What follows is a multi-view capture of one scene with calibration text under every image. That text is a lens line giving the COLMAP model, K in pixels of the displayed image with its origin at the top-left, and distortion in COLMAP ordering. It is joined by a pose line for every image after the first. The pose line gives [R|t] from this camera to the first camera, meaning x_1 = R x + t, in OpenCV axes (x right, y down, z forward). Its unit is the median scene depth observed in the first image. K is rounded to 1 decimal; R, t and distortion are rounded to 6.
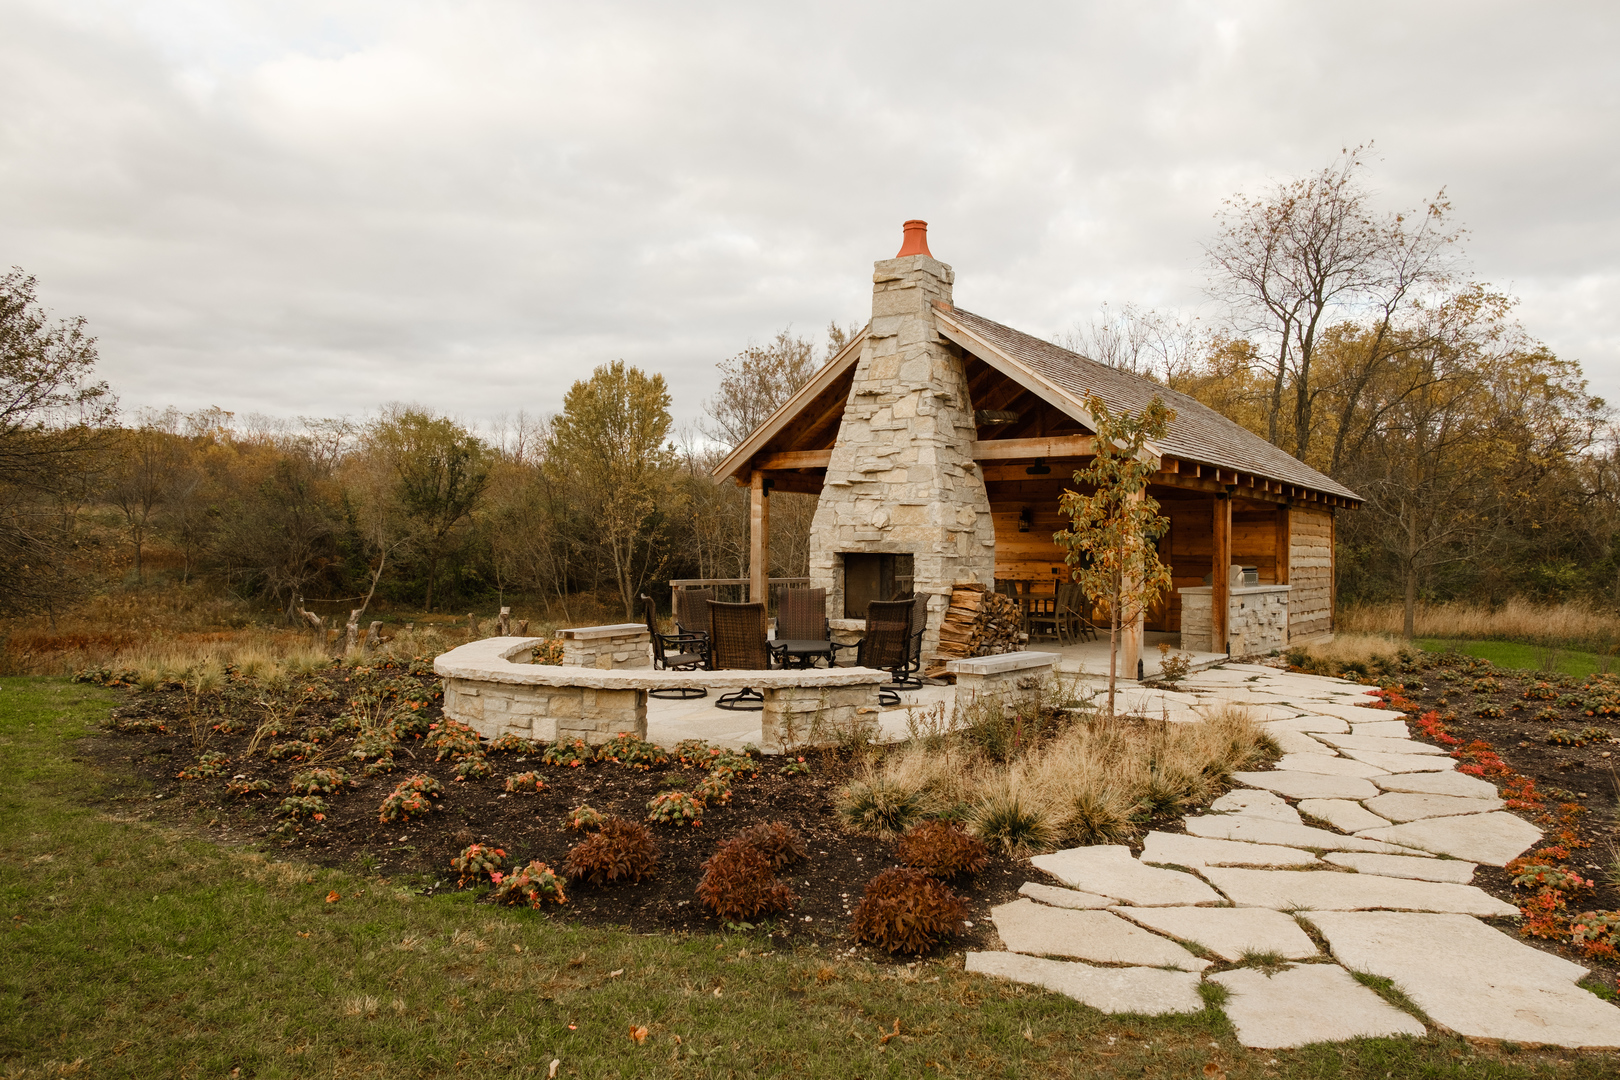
lens RADIAL K [[1092.4, 0, 805.3], [0, 1092.4, 539.9], [0, 0, 1]] dist [0.001126, -0.001236]
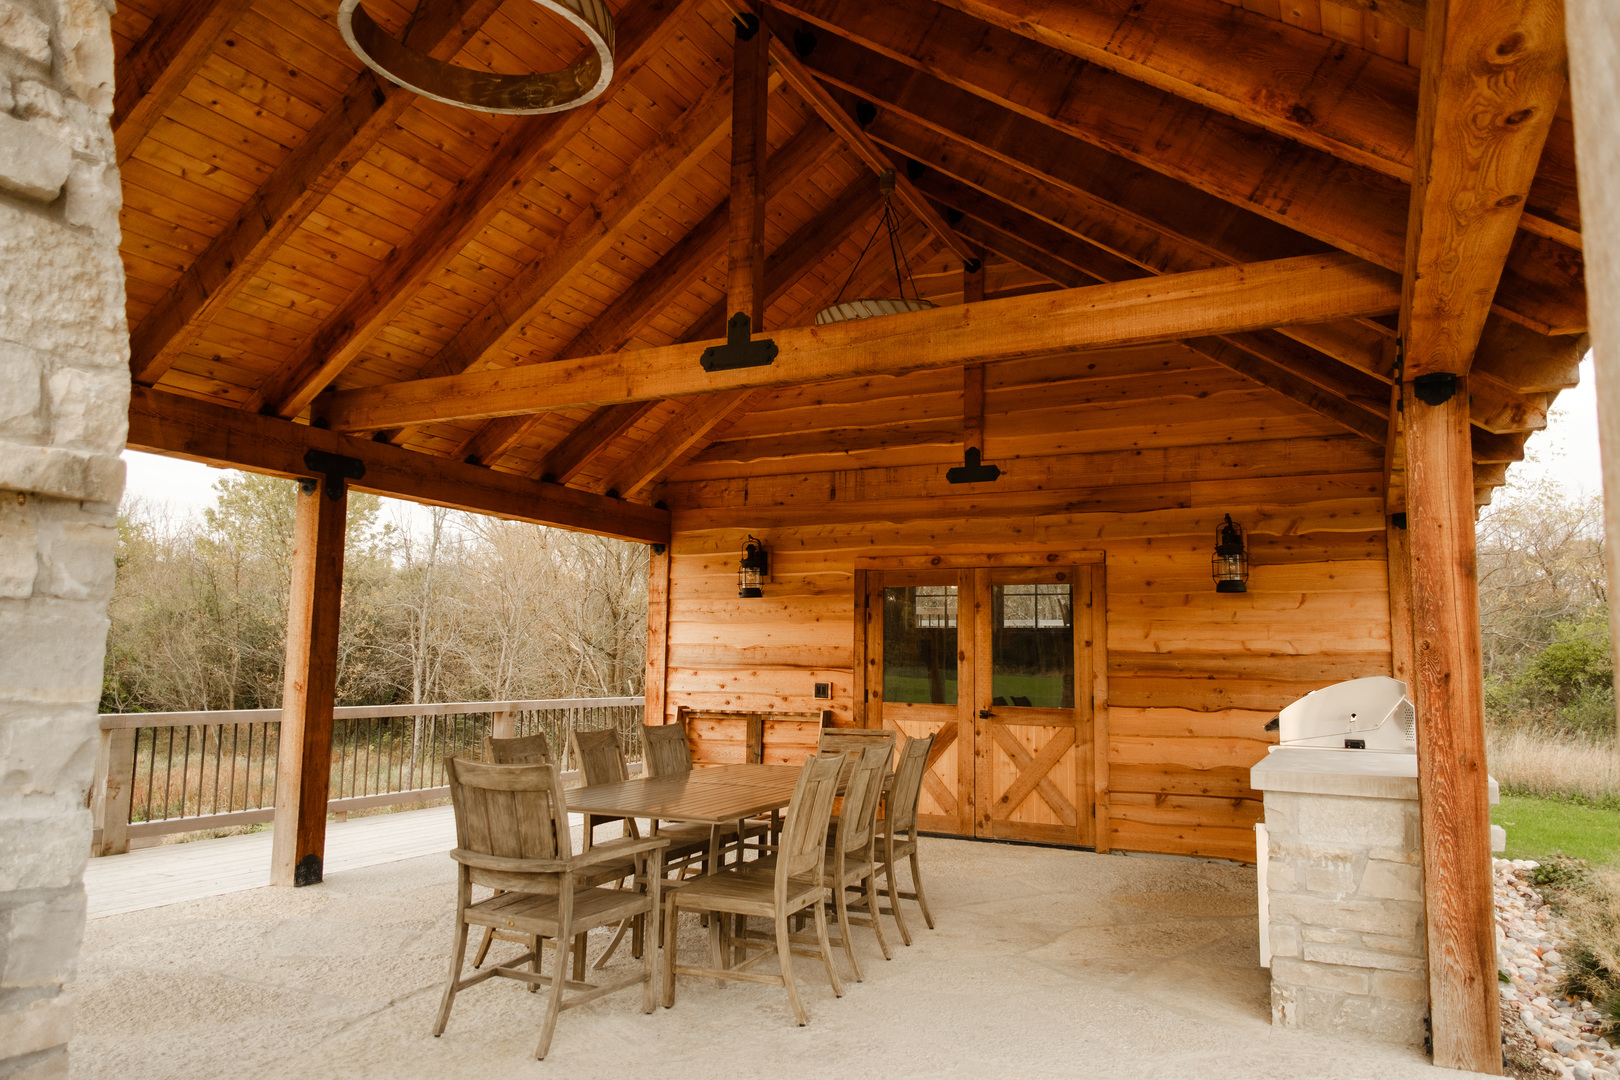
lens RADIAL K [[1092.4, 0, 814.7], [0, 1092.4, 538.1], [0, 0, 1]] dist [0.001126, -0.001236]
pose [[0.983854, 0.023936, 0.177368, 0.149387], [-0.005549, 0.994620, -0.103446, 0.013494], [-0.178890, 0.100792, 0.978693, 0.583759]]
